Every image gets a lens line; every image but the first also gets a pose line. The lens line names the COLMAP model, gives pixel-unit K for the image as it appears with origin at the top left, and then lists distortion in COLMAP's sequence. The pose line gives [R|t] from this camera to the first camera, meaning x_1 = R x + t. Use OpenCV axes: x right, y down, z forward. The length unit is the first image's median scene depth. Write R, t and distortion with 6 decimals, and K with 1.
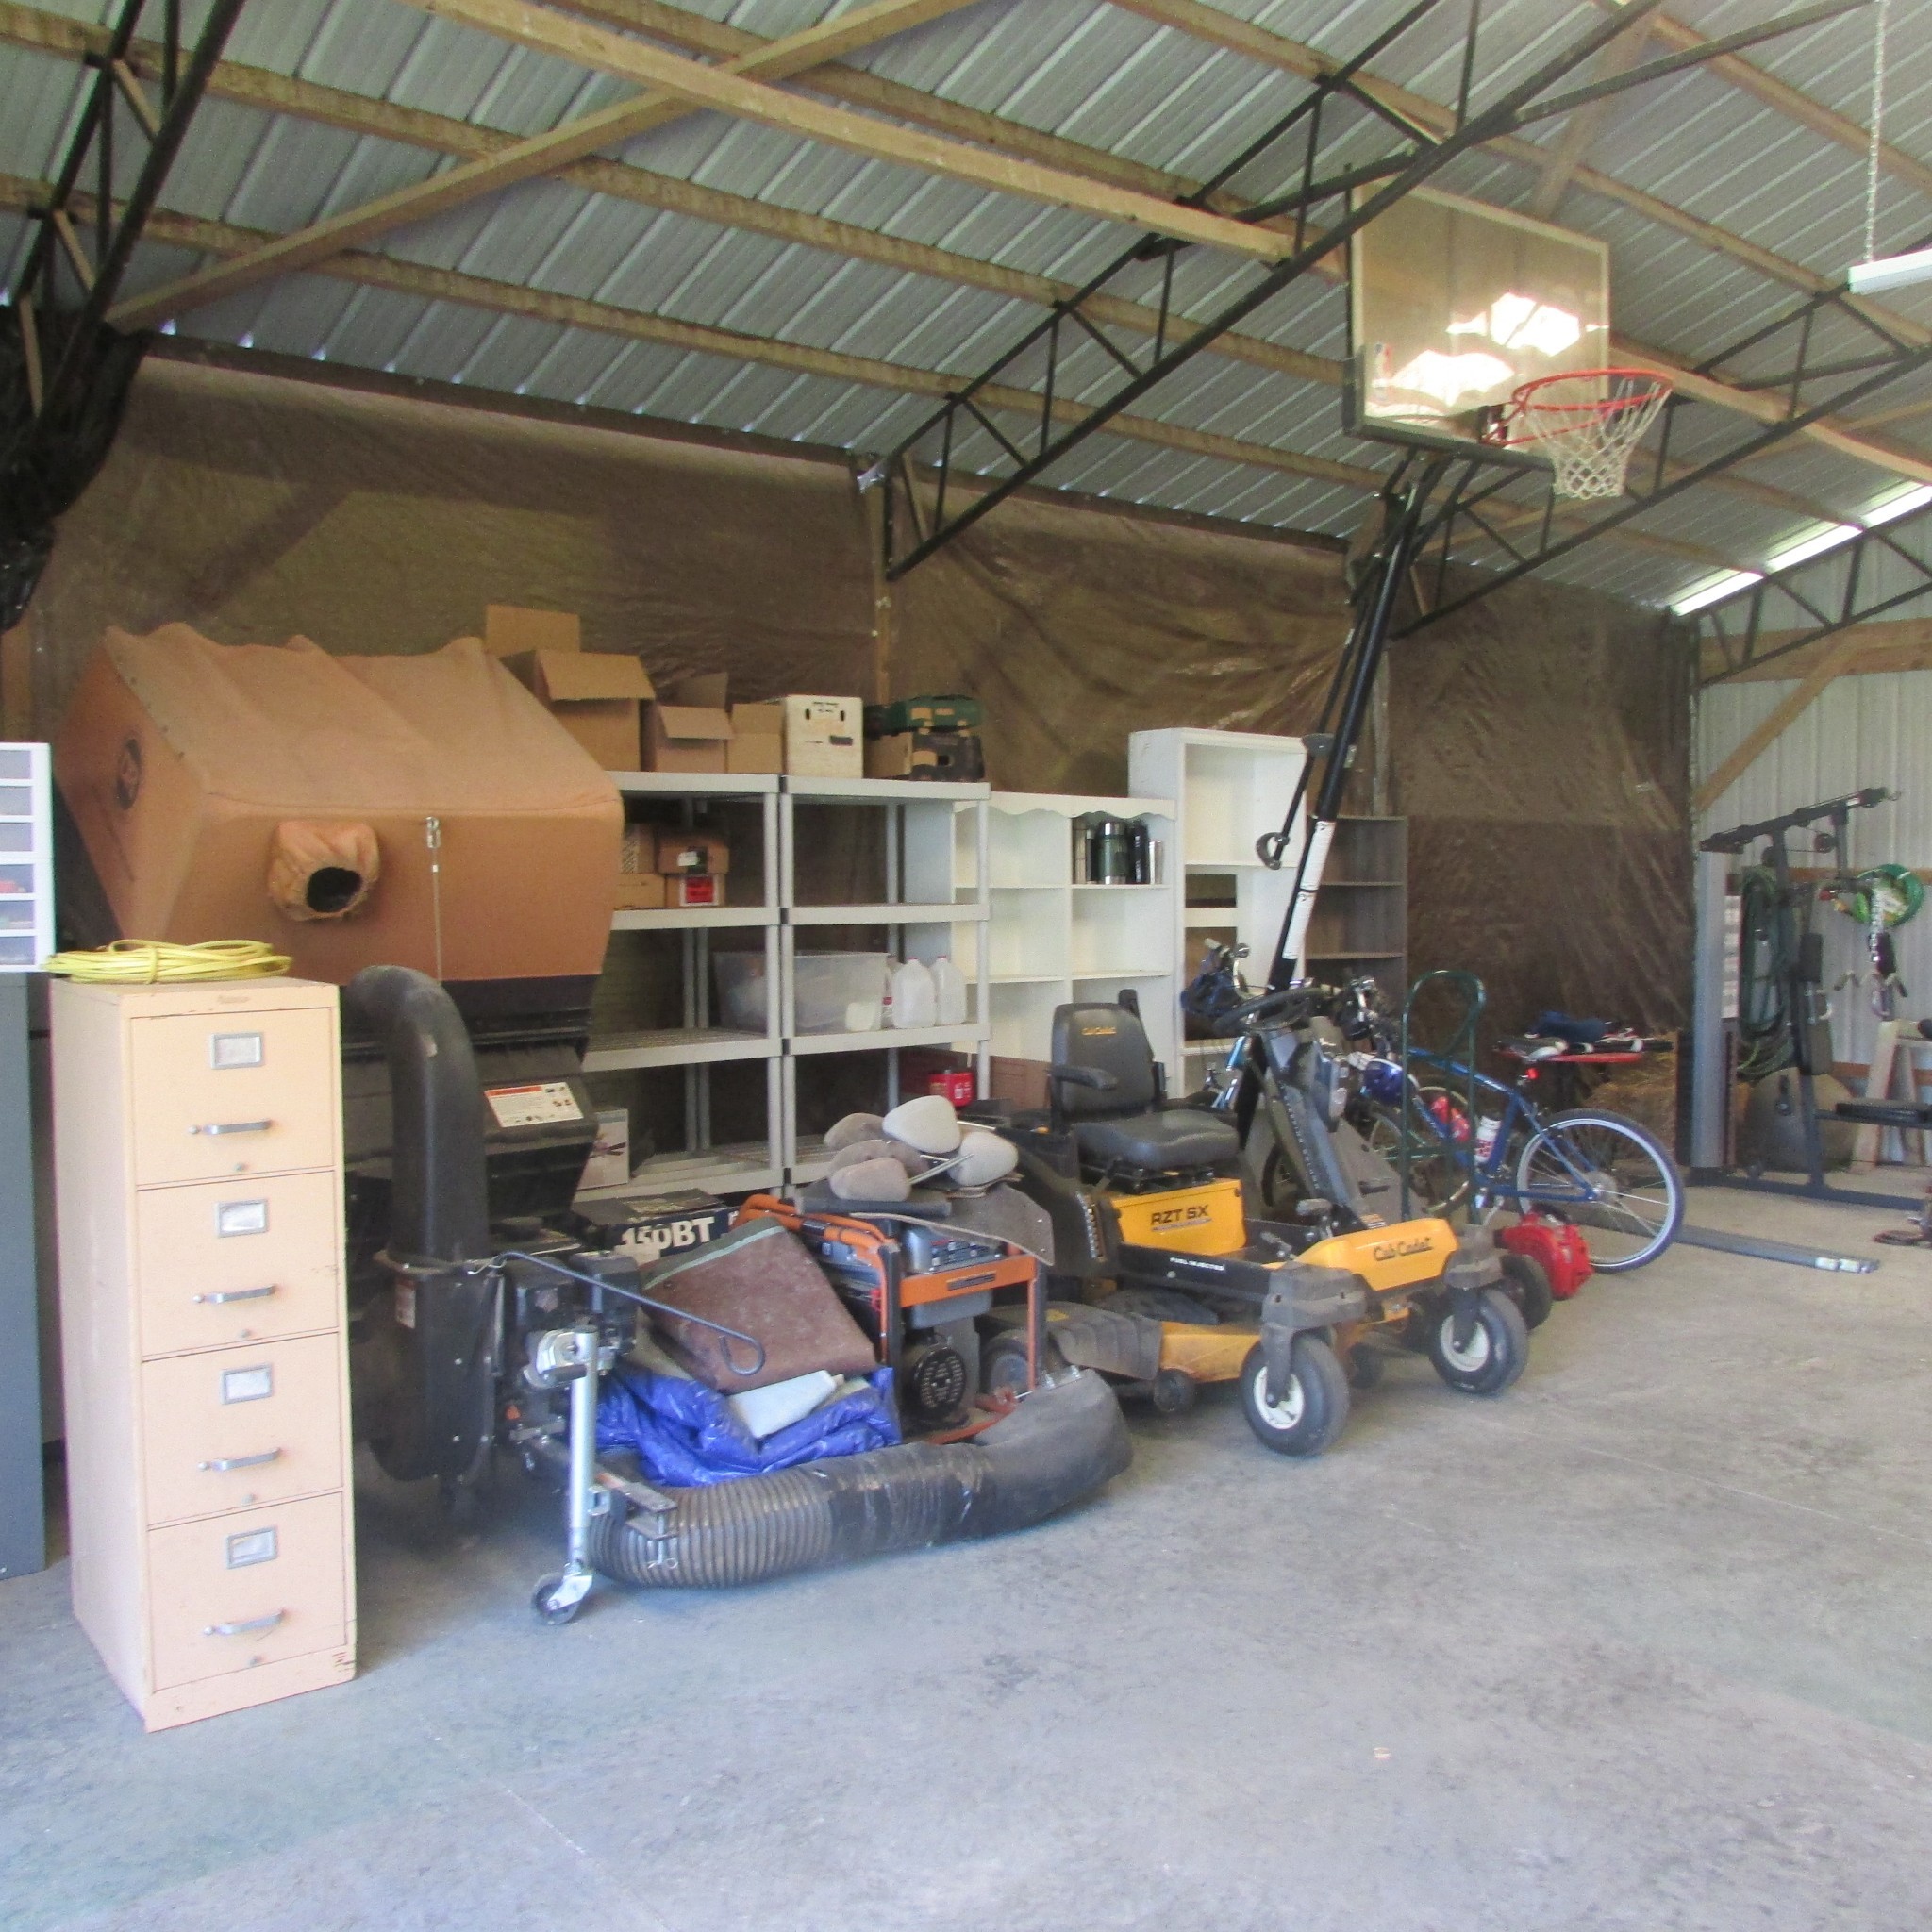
lens RADIAL K [[1864.9, 0, 966.0], [0, 1864.9, 966.0], [0, 0, 1]] dist [-0.016711, -0.005802]
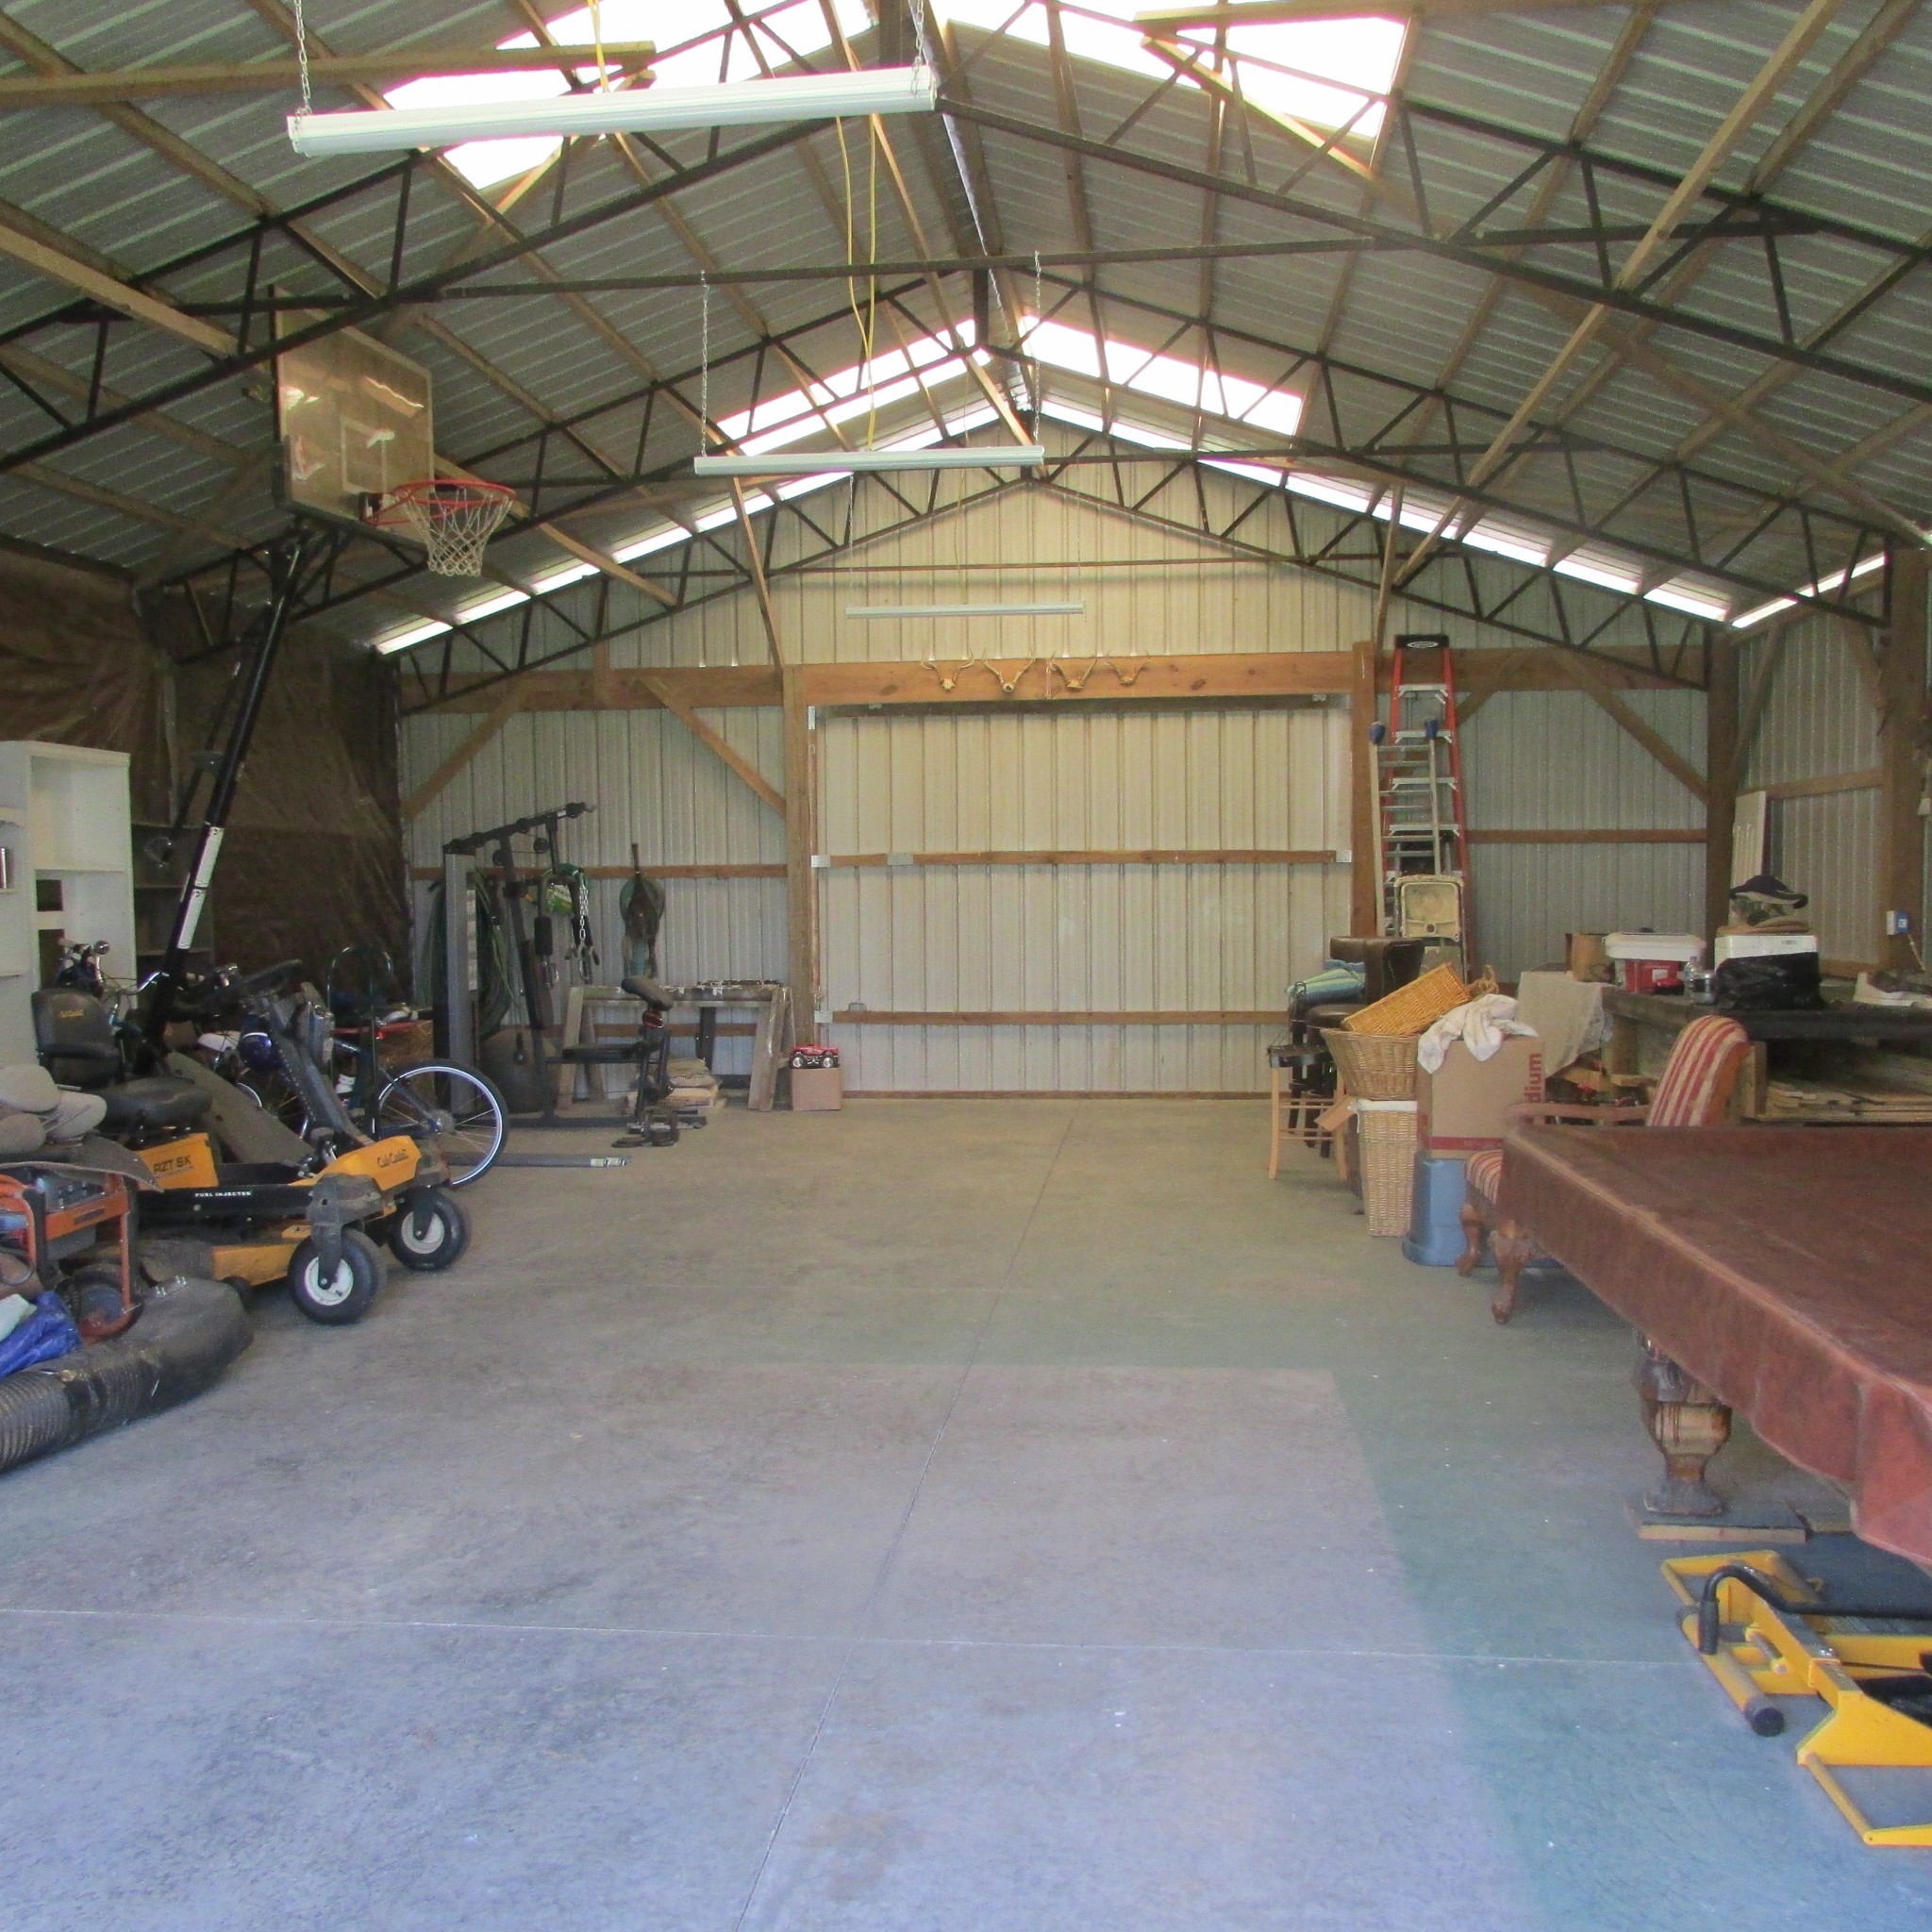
lens RADIAL K [[1863.6, 0, 966.0], [0, 1863.6, 966.0], [0, 0, 1]] dist [-0.016708, 0.028129]
pose [[0.725477, -0.050199, 0.686414, -0.245524], [0.056423, 0.998317, 0.013376, 0.017829], [-0.685930, 0.029026, 0.727088, -0.142856]]
